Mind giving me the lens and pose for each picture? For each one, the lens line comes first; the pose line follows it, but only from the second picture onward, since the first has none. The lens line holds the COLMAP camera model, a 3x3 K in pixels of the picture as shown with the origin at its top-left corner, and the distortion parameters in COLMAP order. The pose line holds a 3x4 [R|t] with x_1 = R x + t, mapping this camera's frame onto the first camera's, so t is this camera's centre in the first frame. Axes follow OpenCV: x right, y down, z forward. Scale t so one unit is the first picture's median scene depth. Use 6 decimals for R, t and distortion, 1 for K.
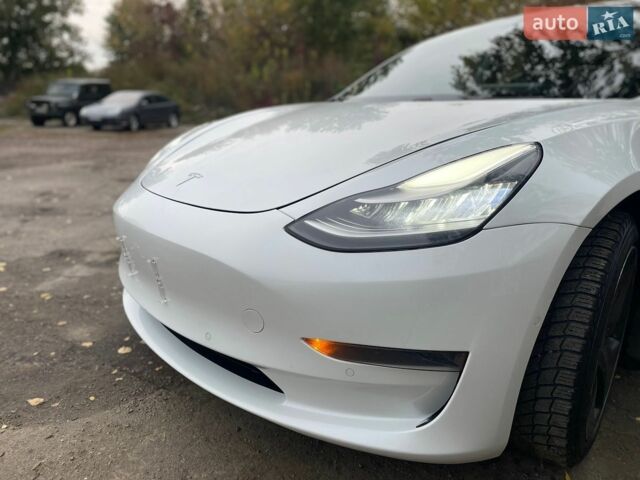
lens RADIAL K [[481.2, 0, 321.4], [0, 481.2, 235.6], [0, 0, 1]] dist [0.100035, -0.127282]
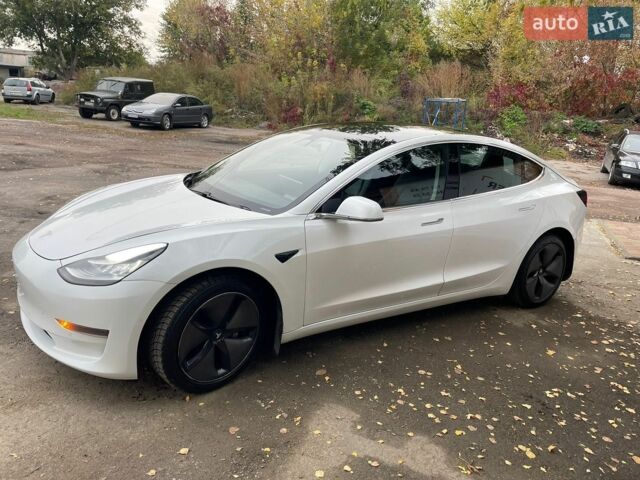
lens RADIAL K [[481.2, 0, 321.4], [0, 481.2, 235.6], [0, 0, 1]] dist [0.100035, -0.127282]
pose [[0.991656, 0.096799, -0.085136, 0.620207], [-0.096293, 0.995302, 0.010037, -0.147642], [0.085707, -0.001755, 0.996319, -0.549579]]
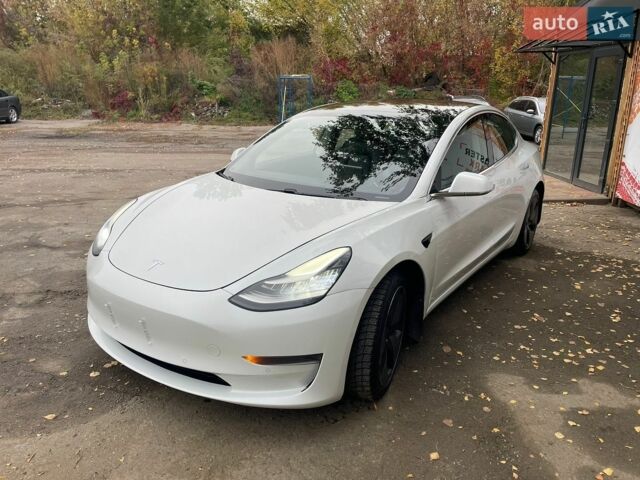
lens RADIAL K [[482.4, 0, 319.4], [0, 482.4, 234.2], [0, 0, 1]] dist [0.095245, -0.120138]
pose [[0.961205, -0.064054, 0.268293, -0.105461], [0.055249, 0.997661, 0.040249, -0.153970], [-0.270244, -0.023865, 0.962496, -0.432277]]
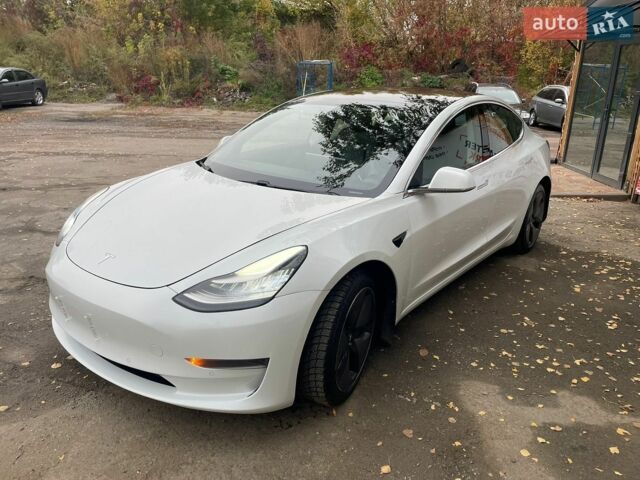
lens RADIAL K [[481.2, 0, 321.4], [0, 481.2, 235.6], [0, 0, 1]] dist [0.100035, -0.127282]
pose [[0.974617, -0.045989, 0.219102, 0.037554], [0.031898, 0.997214, 0.067423, -0.166067], [-0.221592, -0.058723, 0.973370, -0.411340]]
